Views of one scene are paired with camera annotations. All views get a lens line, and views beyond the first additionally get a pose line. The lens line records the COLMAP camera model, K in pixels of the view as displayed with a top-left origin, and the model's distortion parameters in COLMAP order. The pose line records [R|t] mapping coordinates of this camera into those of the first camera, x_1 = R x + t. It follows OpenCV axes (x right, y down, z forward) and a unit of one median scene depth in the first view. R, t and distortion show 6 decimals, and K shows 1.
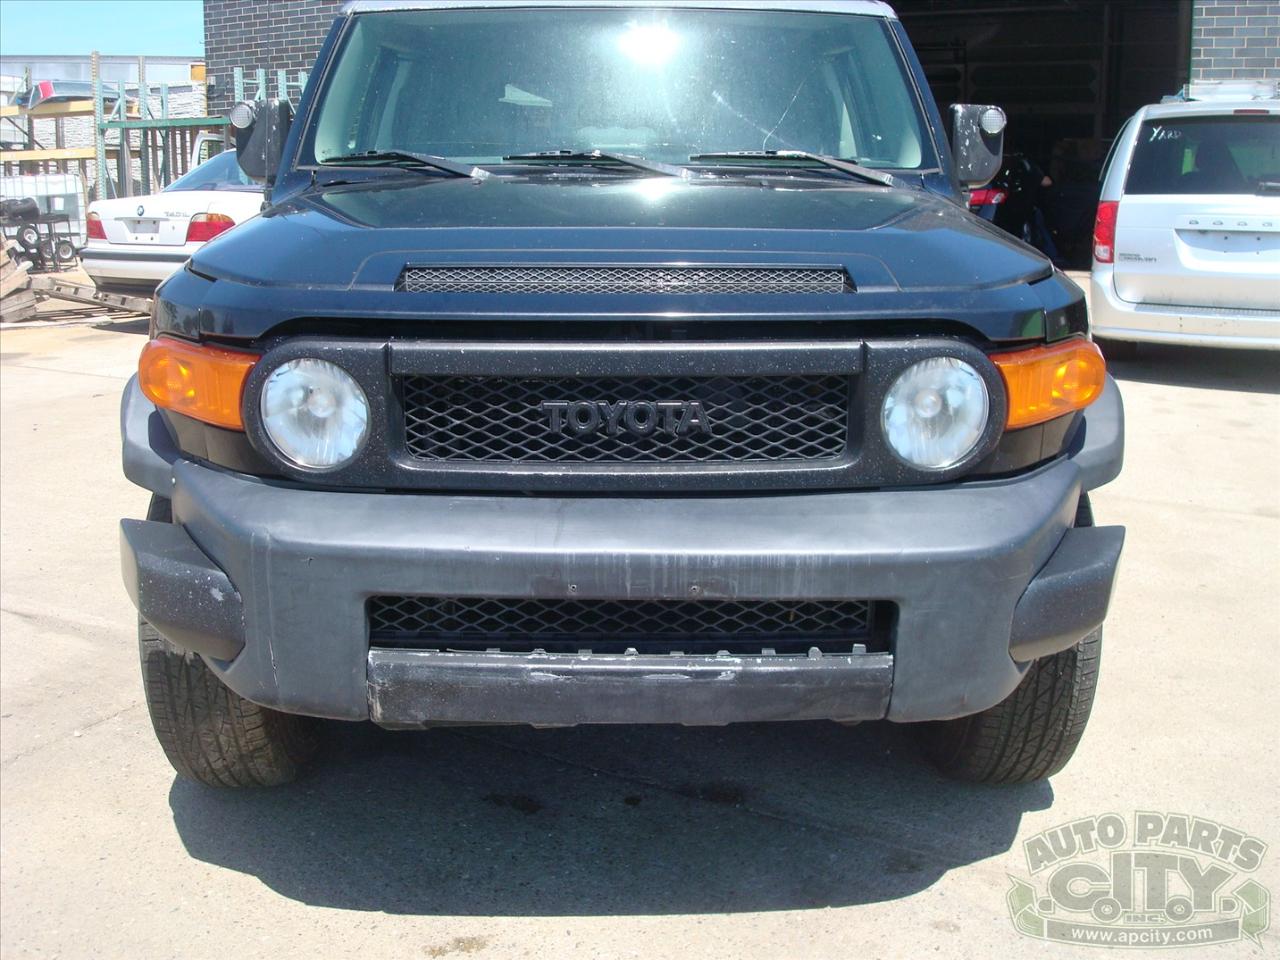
lens RADIAL K [[1356.7, 0, 626.6], [0, 1356.7, 471.9], [0, 0, 1]] dist [-0.115496, 0.000000]
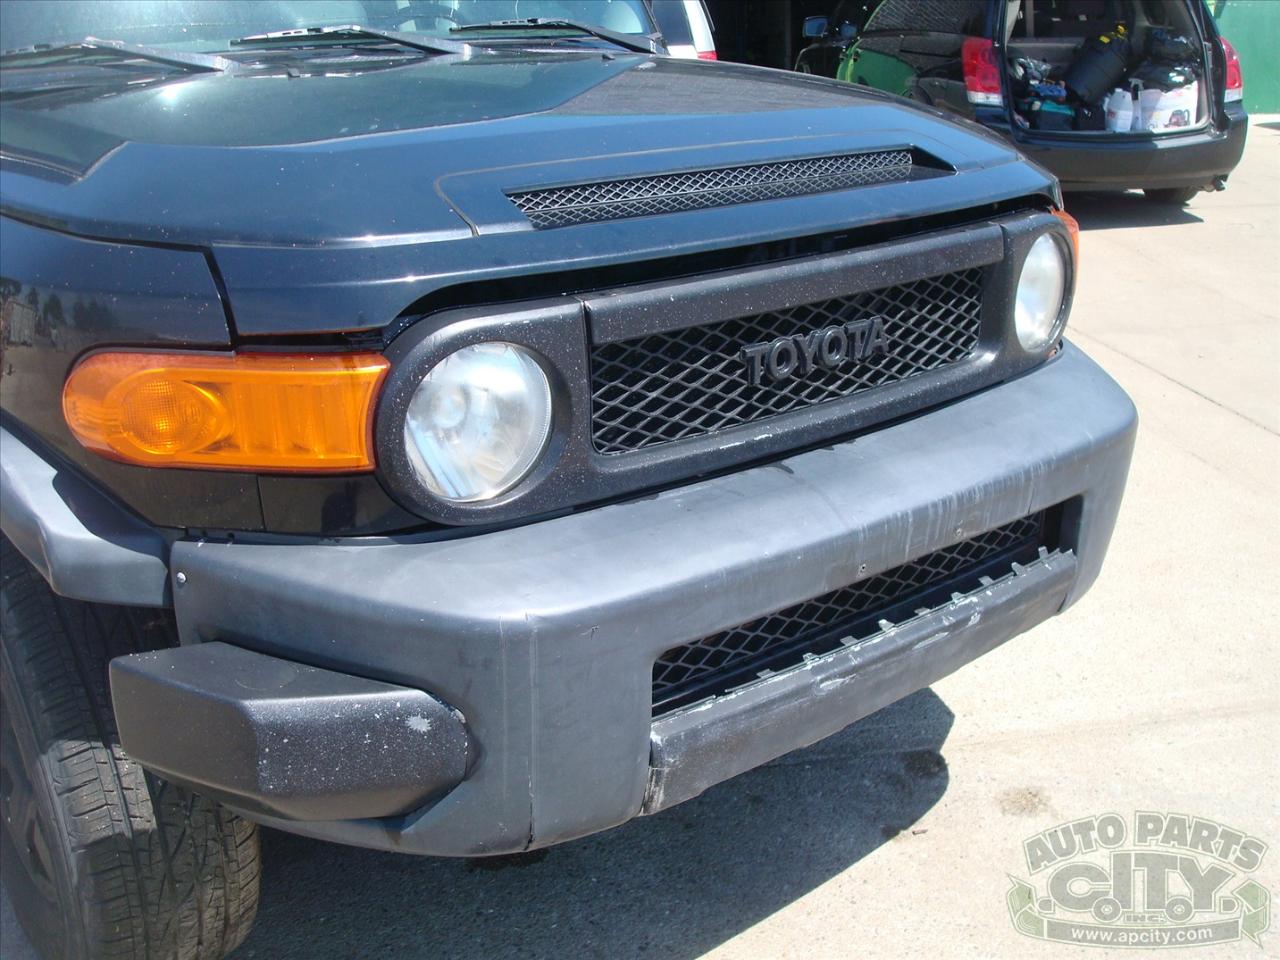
lens RADIAL K [[1356.7, 0, 648.0], [0, 1356.7, 482.5], [0, 0, 1]] dist [-0.115496, 0.000000]
pose [[0.785748, -0.225036, 0.576159, -0.564879], [0.167589, 0.974084, 0.151905, -0.103283], [-0.595411, -0.022802, 0.803098, 0.406555]]
